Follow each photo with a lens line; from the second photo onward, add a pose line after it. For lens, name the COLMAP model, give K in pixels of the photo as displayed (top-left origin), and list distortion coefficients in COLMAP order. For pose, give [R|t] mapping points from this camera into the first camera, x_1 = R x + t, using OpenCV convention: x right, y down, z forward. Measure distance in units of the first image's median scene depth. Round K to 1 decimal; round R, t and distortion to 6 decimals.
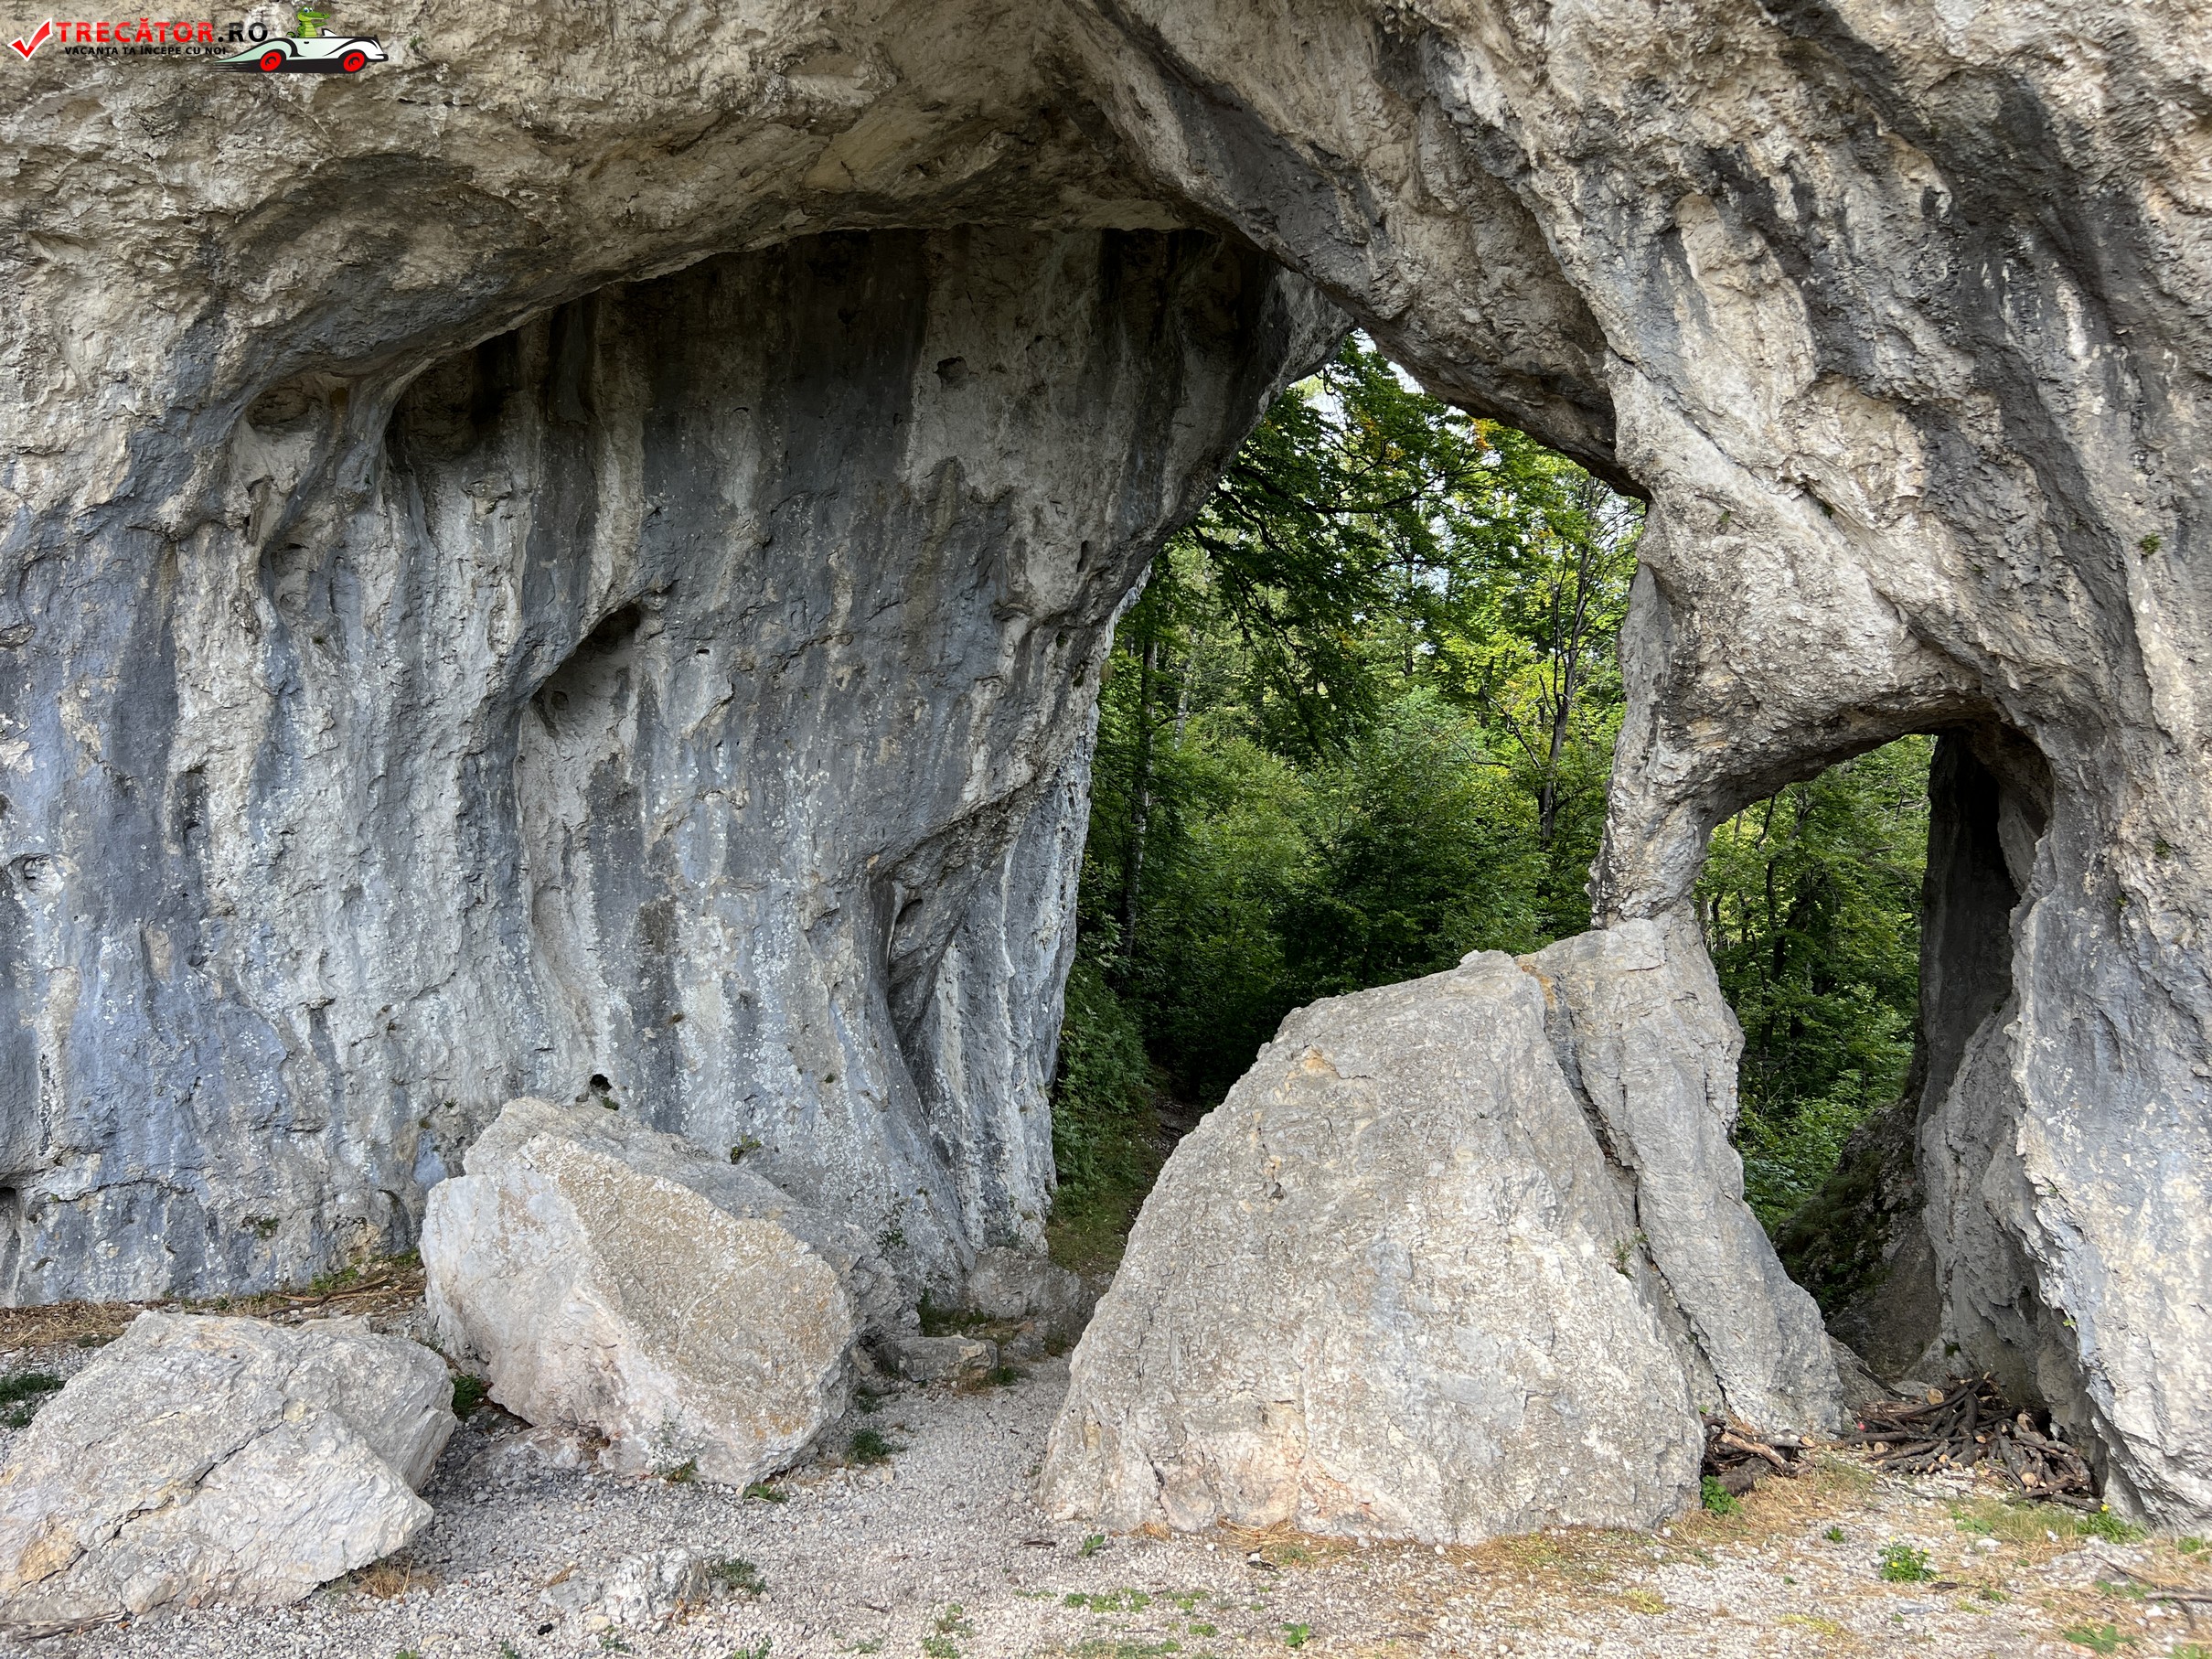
lens RADIAL K [[1682.2, 0, 1106.0], [0, 1682.2, 835.8], [0, 0, 1]] dist [0.018360, -0.029476]
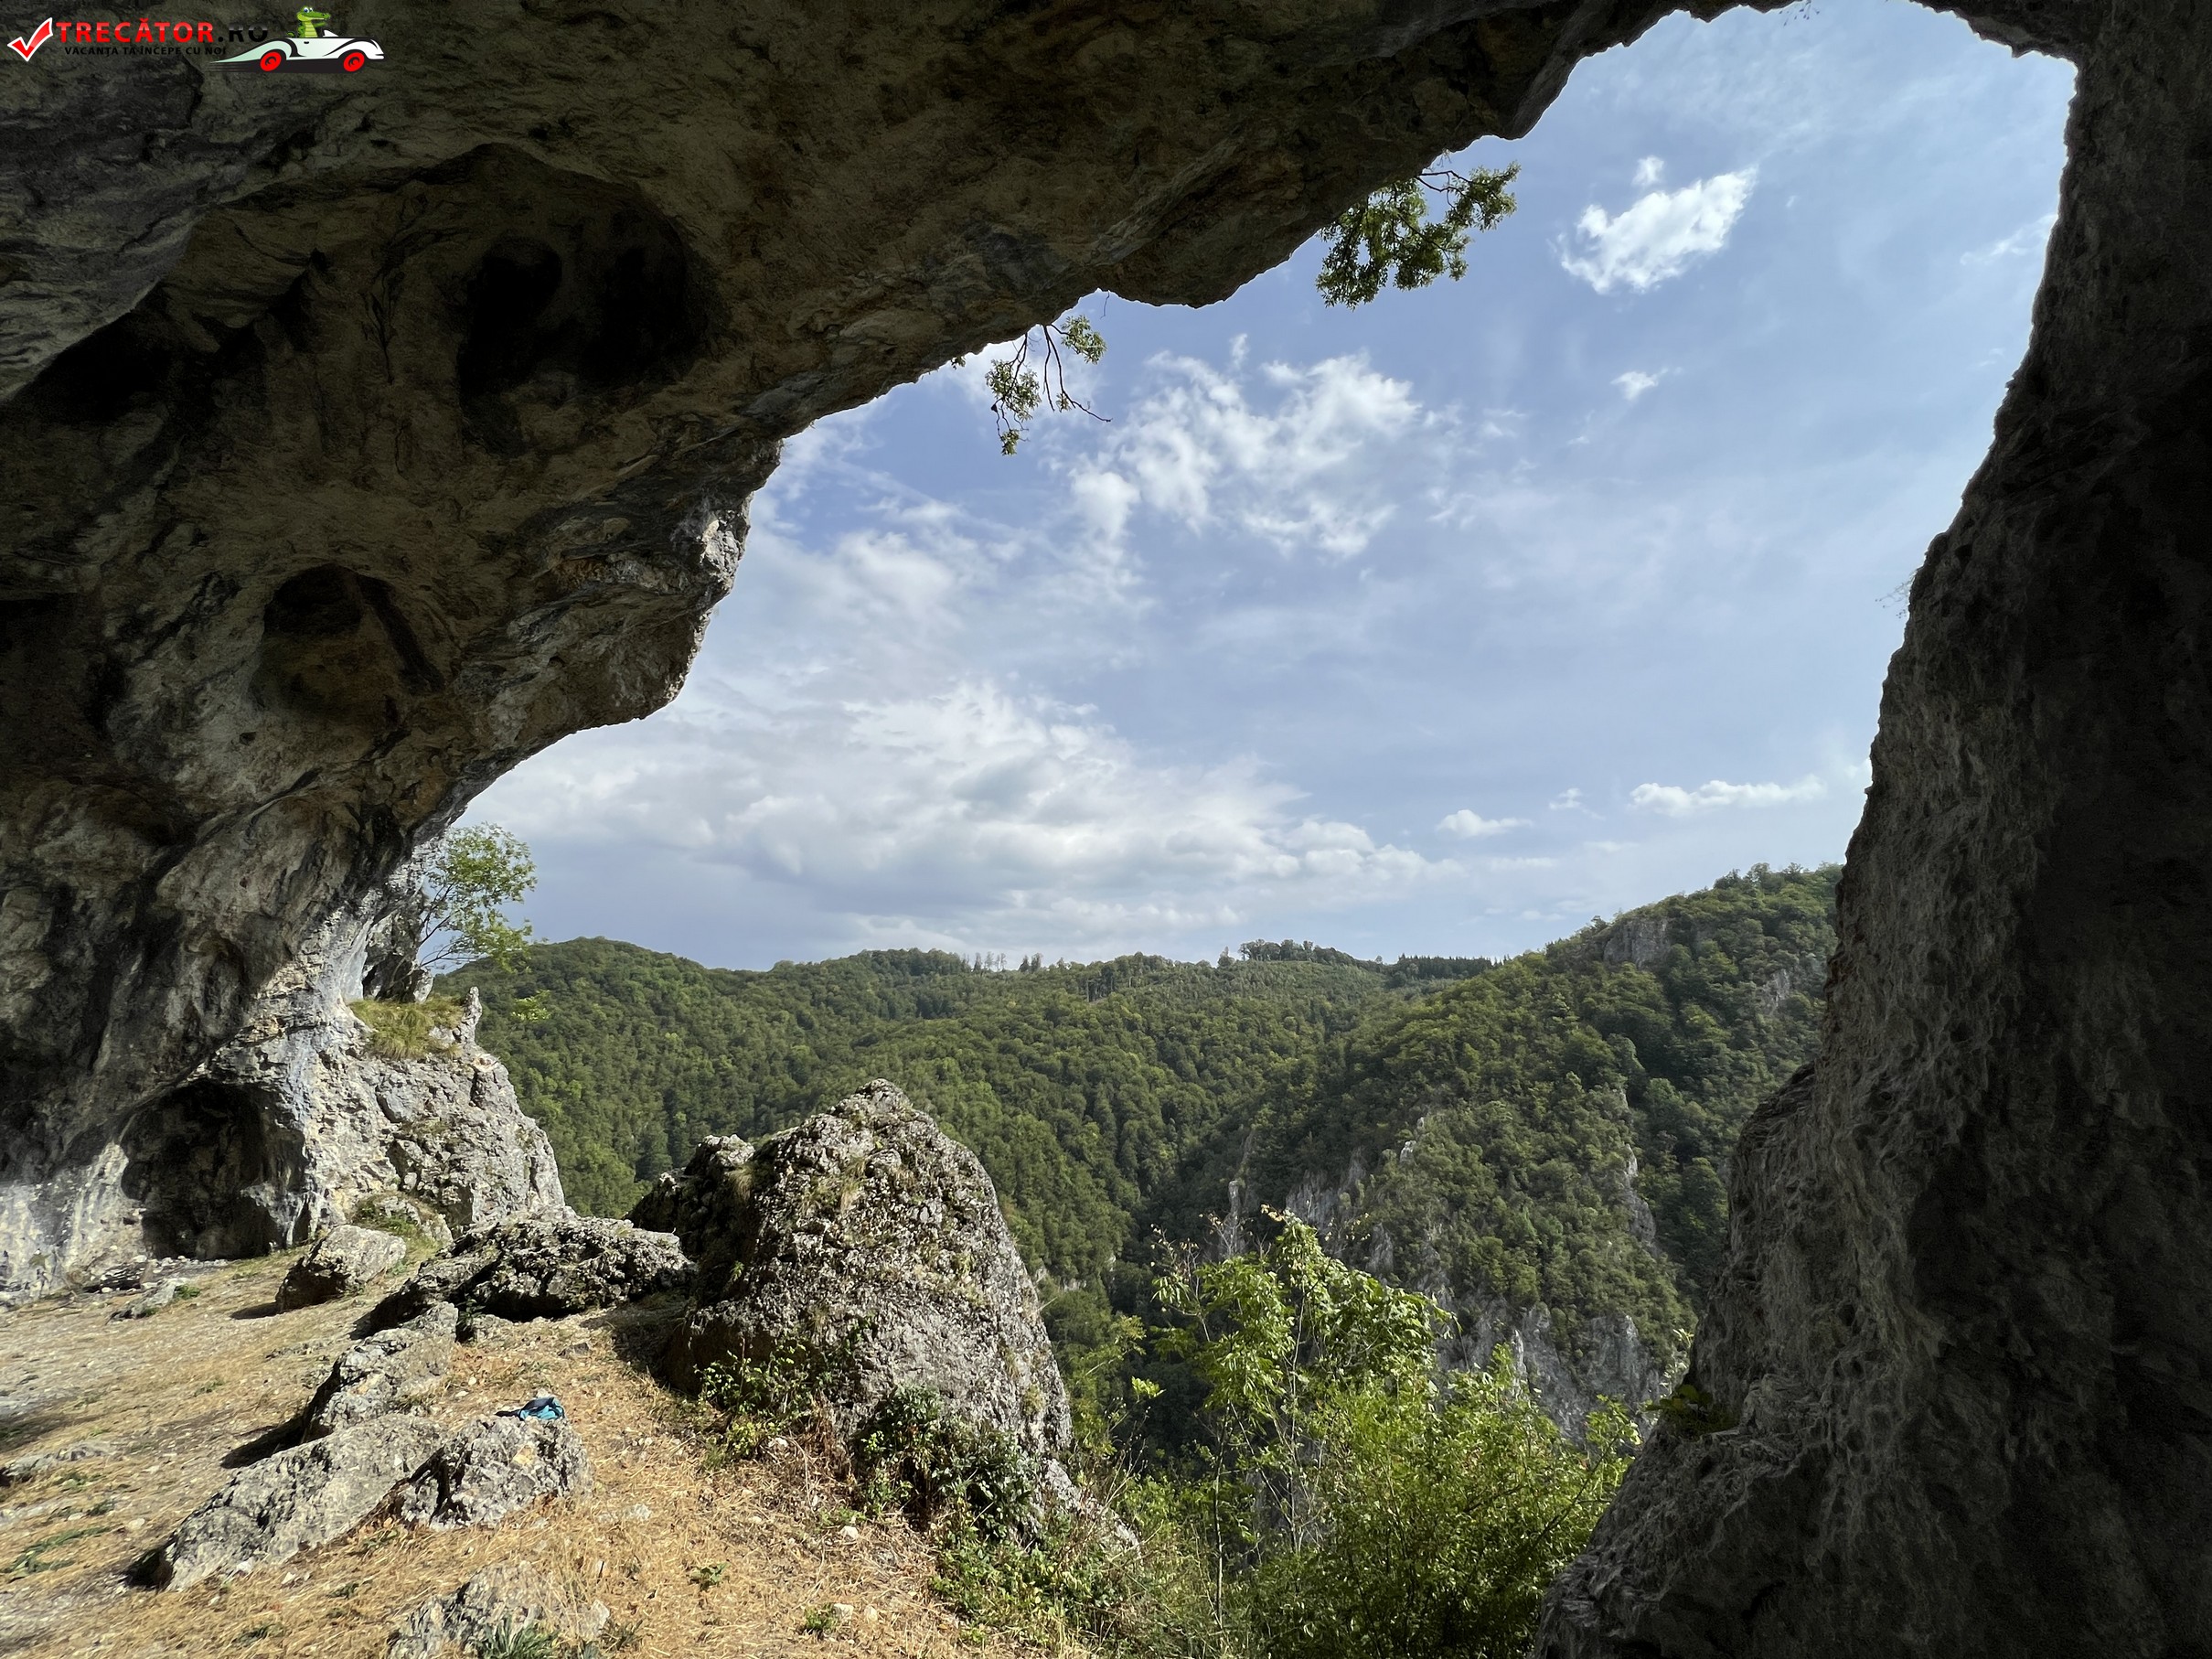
lens RADIAL K [[885.1, 0, 1108.5], [0, 885.1, 827.3], [0, 0, 1]] dist [-0.001795, 0.000300]
pose [[-0.480429, 0.254904, 0.839174, -2.119081], [-0.017564, 0.953843, -0.299791, -0.023410], [-0.876858, -0.158767, -0.453777, -0.010749]]
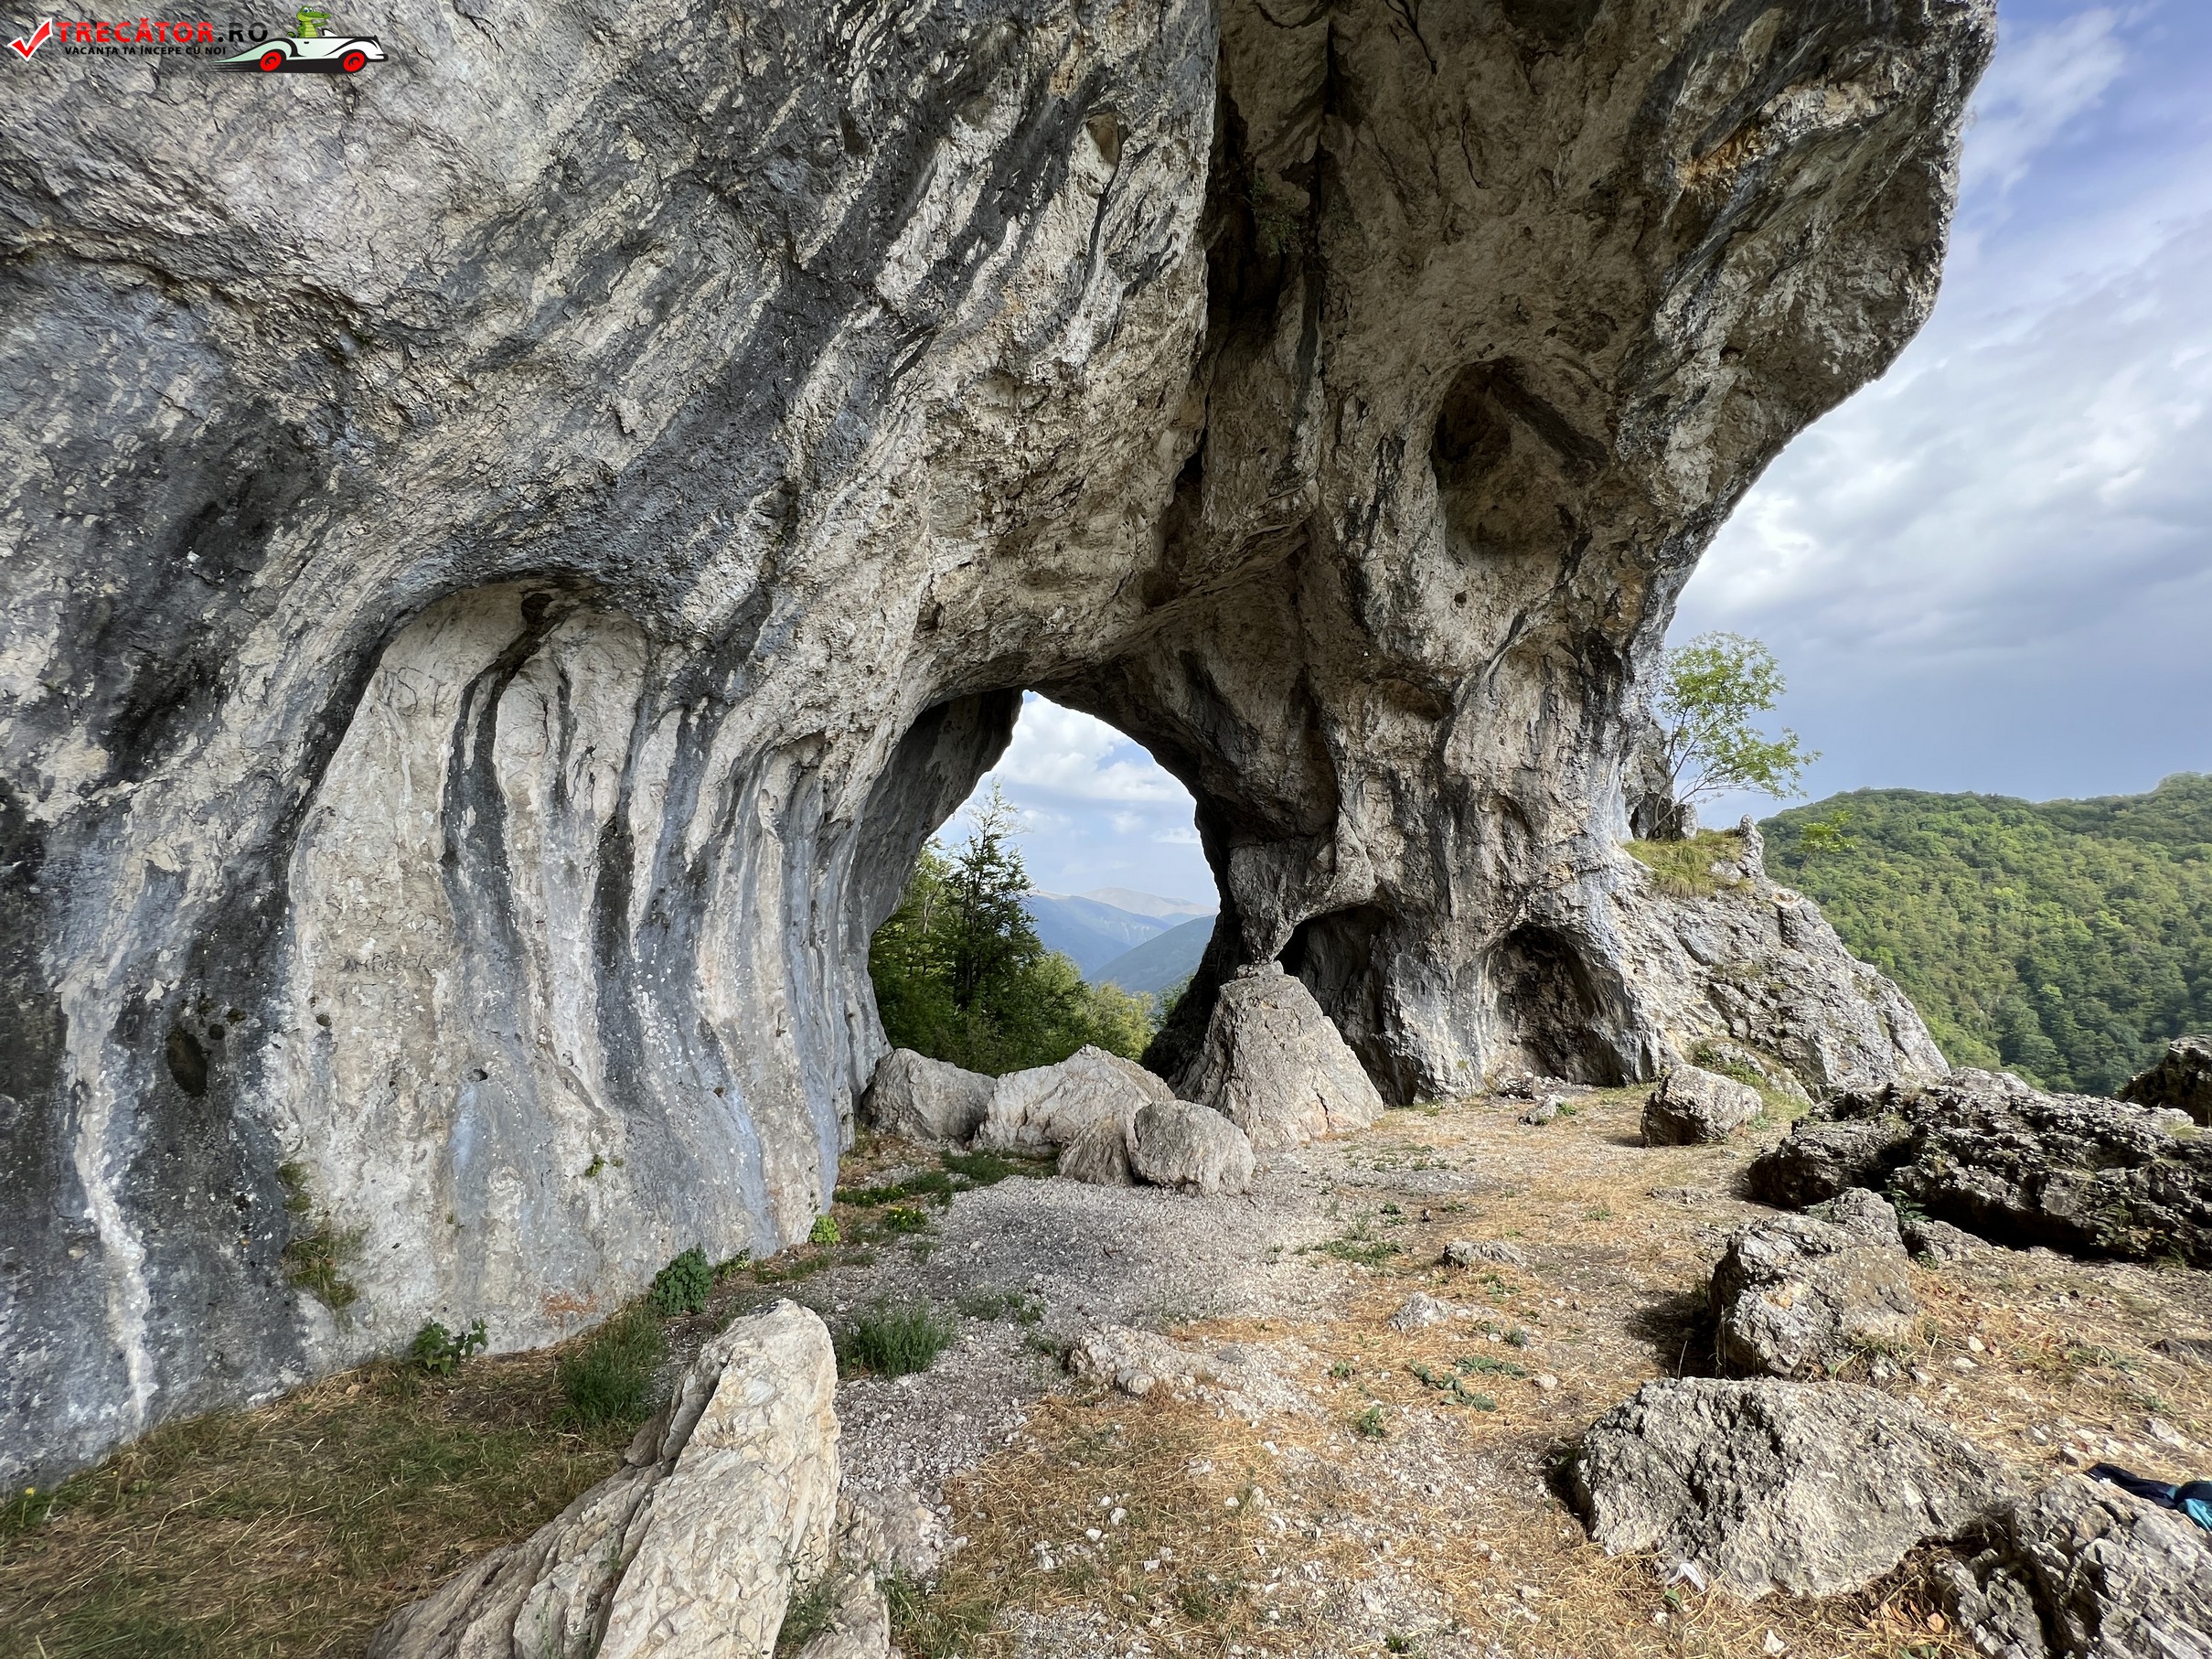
lens RADIAL K [[889.6, 0, 1108.4], [0, 889.6, 830.1], [0, 0, 1]] dist [0.000584, -0.000106]
pose [[0.670402, 0.111163, 0.733623, -1.662317], [-0.022150, 0.991272, -0.129962, 0.038779], [-0.741667, 0.070876, 0.667013, 0.065389]]
